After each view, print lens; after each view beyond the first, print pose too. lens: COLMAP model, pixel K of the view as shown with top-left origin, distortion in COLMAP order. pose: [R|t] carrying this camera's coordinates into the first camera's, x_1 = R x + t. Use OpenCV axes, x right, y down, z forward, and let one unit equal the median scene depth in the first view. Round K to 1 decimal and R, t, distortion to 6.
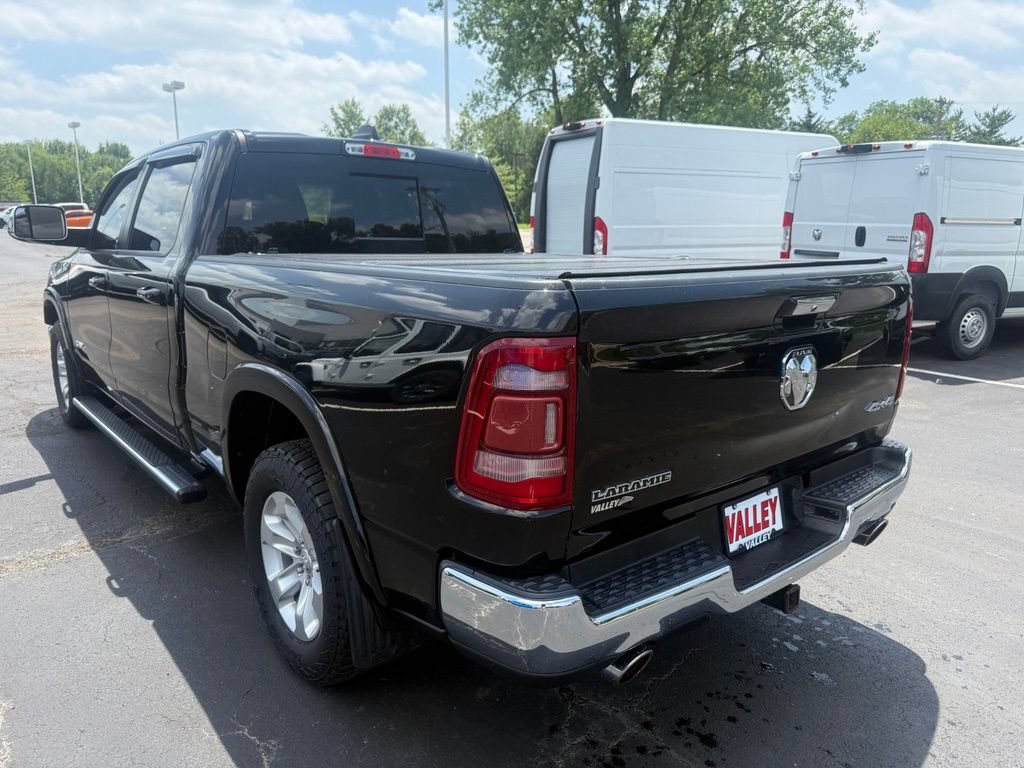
lens RADIAL K [[723.9, 0, 517.6], [0, 723.9, 379.7], [0, 0, 1]] dist [-0.005503, -0.004003]
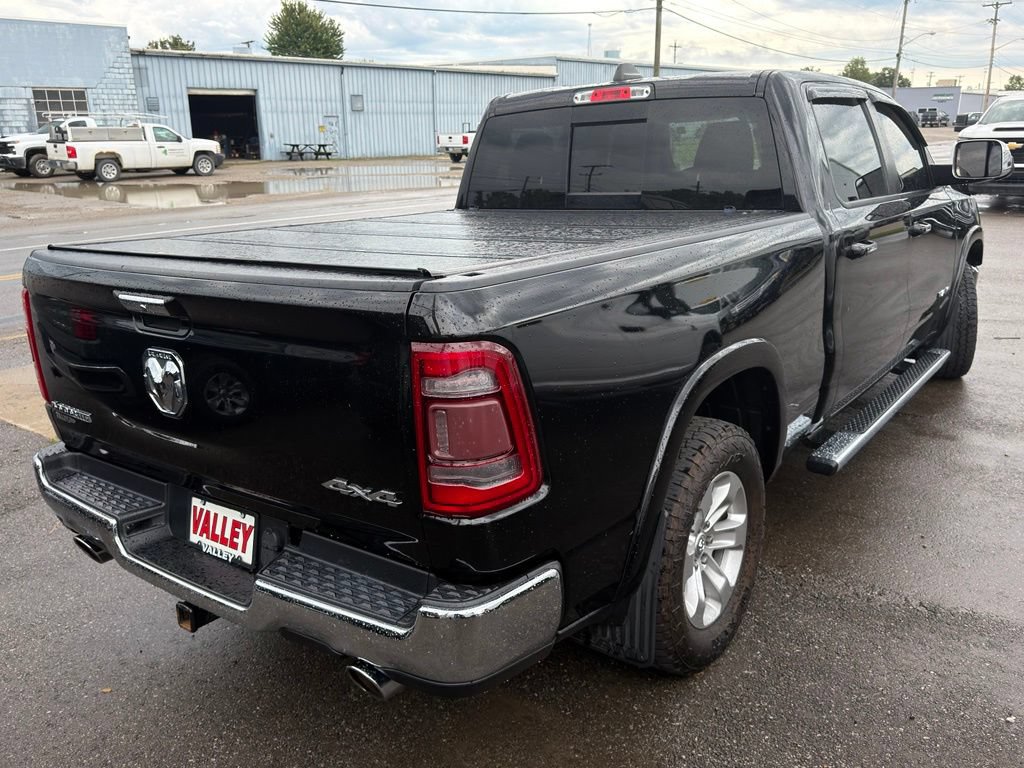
lens RADIAL K [[798.5, 0, 532.2], [0, 798.5, 409.6], [0, 0, 1]] dist [0.074996, 0.000841]
pose [[0.250495, 0.264286, -0.931346, 1.367533], [-0.153104, 0.960725, 0.231444, -0.259469], [0.955935, 0.084618, 0.281120, 1.088141]]
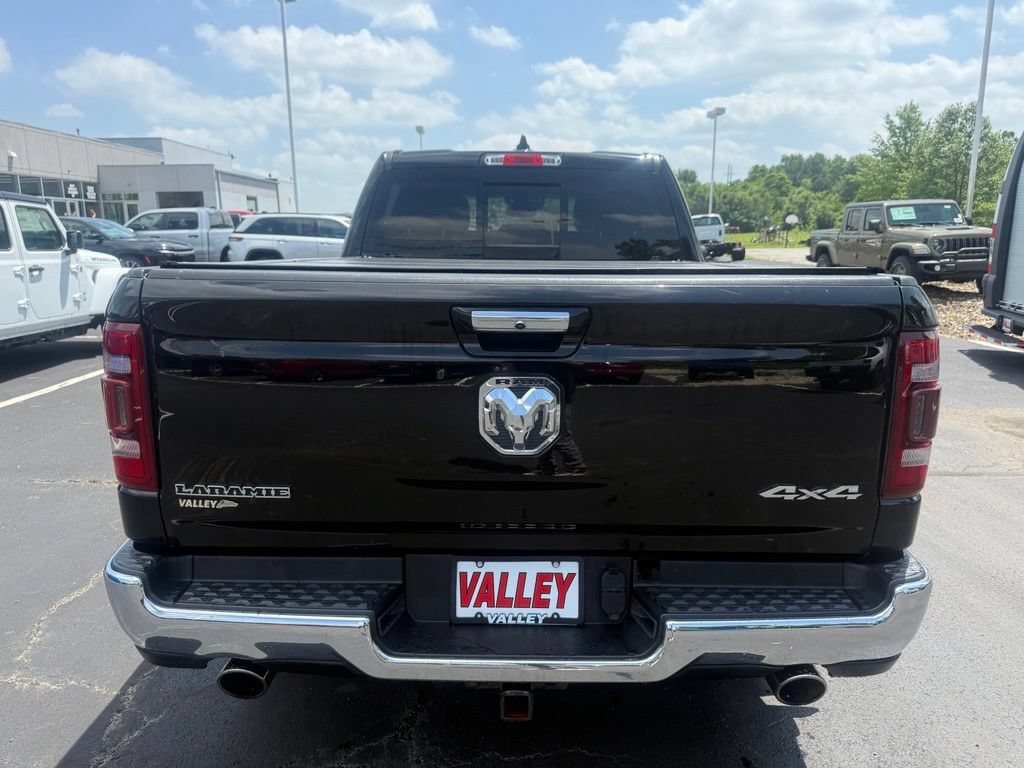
lens RADIAL K [[694.5, 0, 518.1], [0, 694.5, 381.4], [0, 0, 1]] dist [0.116311, -0.166743]
pose [[0.762300, 0.119878, -0.636025, 0.794826], [-0.128502, 0.991167, 0.032801, -0.058190], [0.634339, 0.056726, 0.770971, 0.403157]]
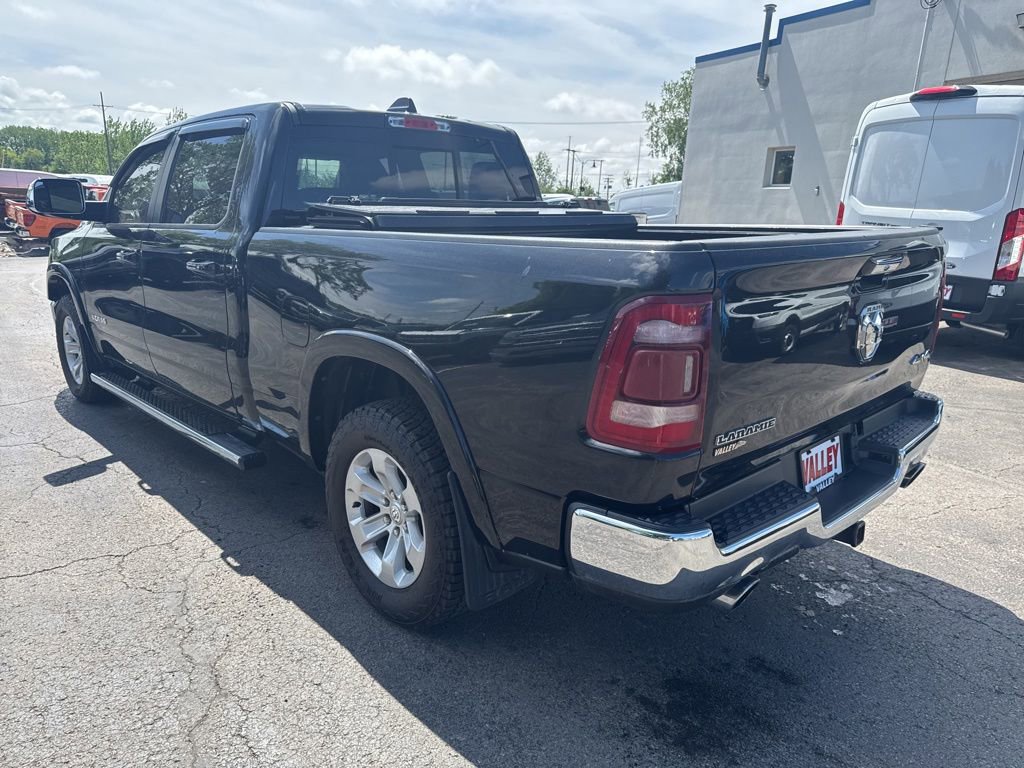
lens RADIAL K [[704.6, 0, 512.0], [0, 704.6, 384.0], [0, 0, 1]] dist [0.003320, 0.000499]
pose [[0.998447, -0.020716, 0.051706, -0.194271], [0.018398, 0.998822, 0.044908, 0.016492], [-0.052576, -0.043887, 0.997652, -0.031875]]
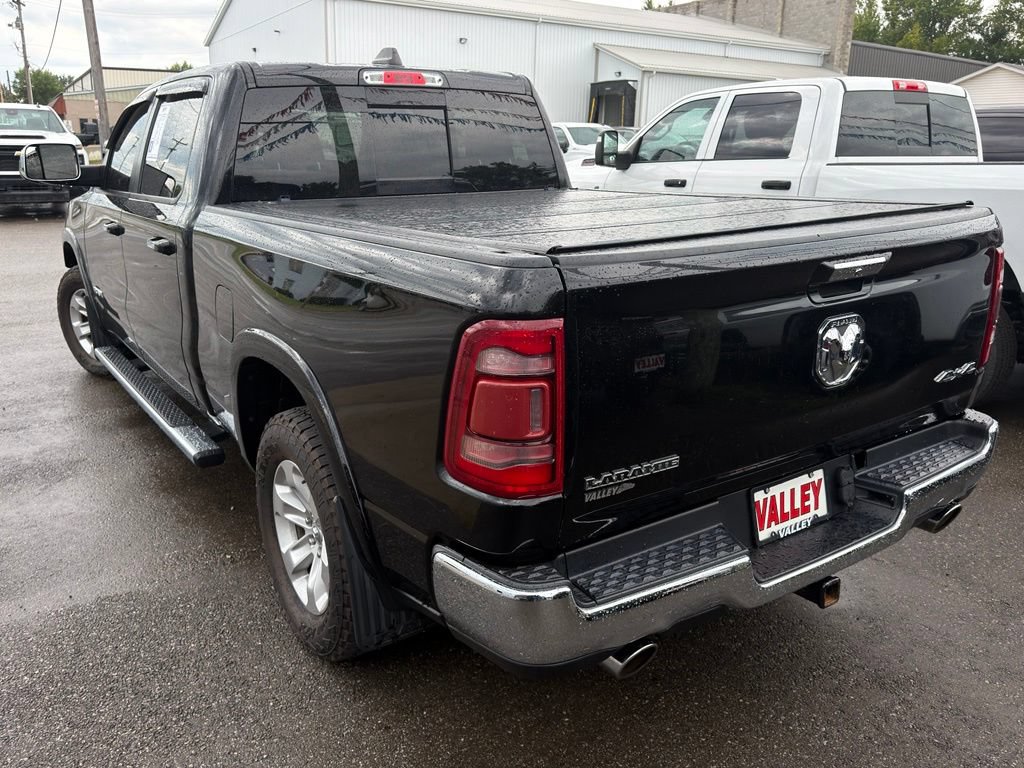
lens RADIAL K [[836.0, 0, 507.4], [0, 836.0, 382.4], [0, 0, 1]] dist [0.003539, -0.001028]
pose [[0.993873, 0.007208, -0.110292, 0.090217], [0.001986, 0.996545, 0.083028, -0.046111], [0.110510, -0.082738, 0.990425, -0.059804]]
